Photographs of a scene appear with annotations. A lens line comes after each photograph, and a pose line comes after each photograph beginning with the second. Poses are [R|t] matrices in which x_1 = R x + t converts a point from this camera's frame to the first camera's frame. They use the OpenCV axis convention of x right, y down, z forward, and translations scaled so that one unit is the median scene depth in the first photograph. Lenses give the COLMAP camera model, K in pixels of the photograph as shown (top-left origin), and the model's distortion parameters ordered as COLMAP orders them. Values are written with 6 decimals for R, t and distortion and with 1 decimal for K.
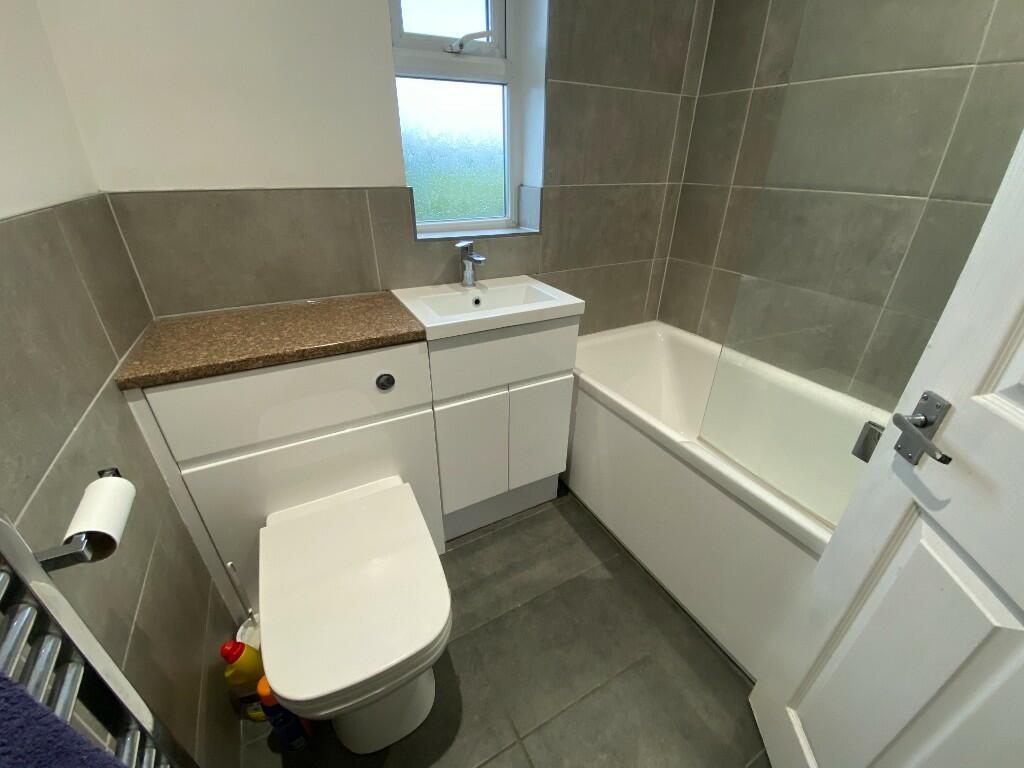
lens RADIAL K [[409.5, 0, 512.0], [0, 409.5, 384.0], [0, 0, 1]] dist [0.017404, -0.019052]
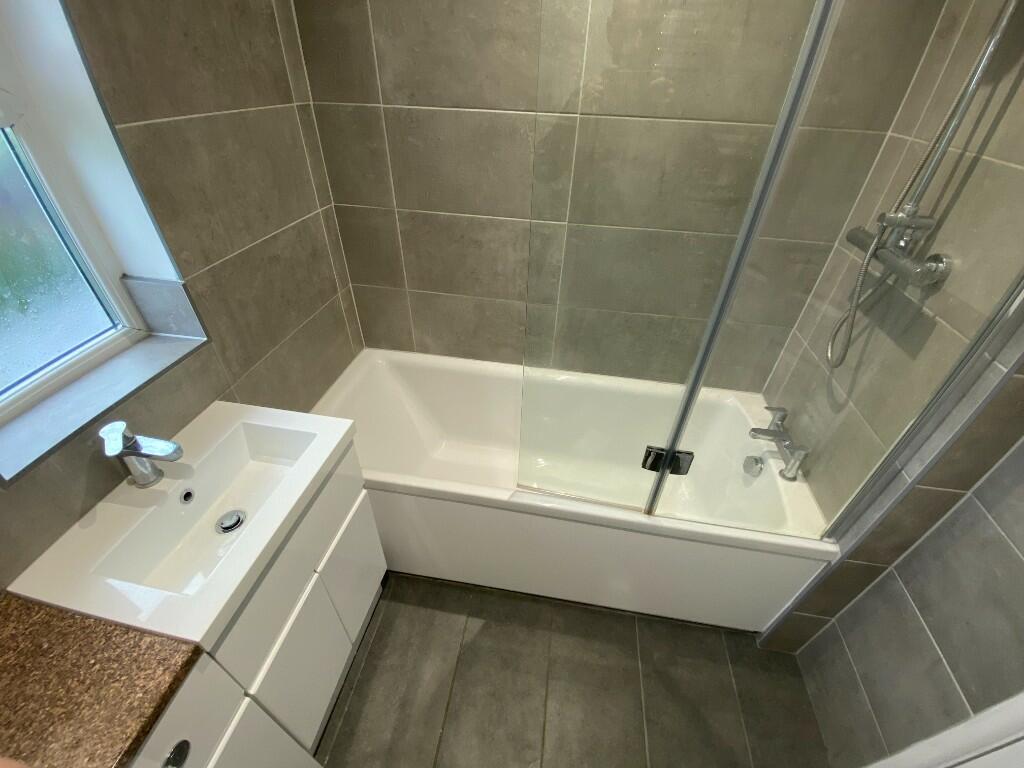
lens RADIAL K [[409.5, 0, 512.0], [0, 409.5, 384.0], [0, 0, 1]] dist [0.017404, -0.019052]
pose [[0.606138, -0.468723, 0.642569, -0.095836], [0.351555, 0.882584, 0.312179, -0.334317], [-0.713446, 0.036674, 0.699749, 0.171751]]
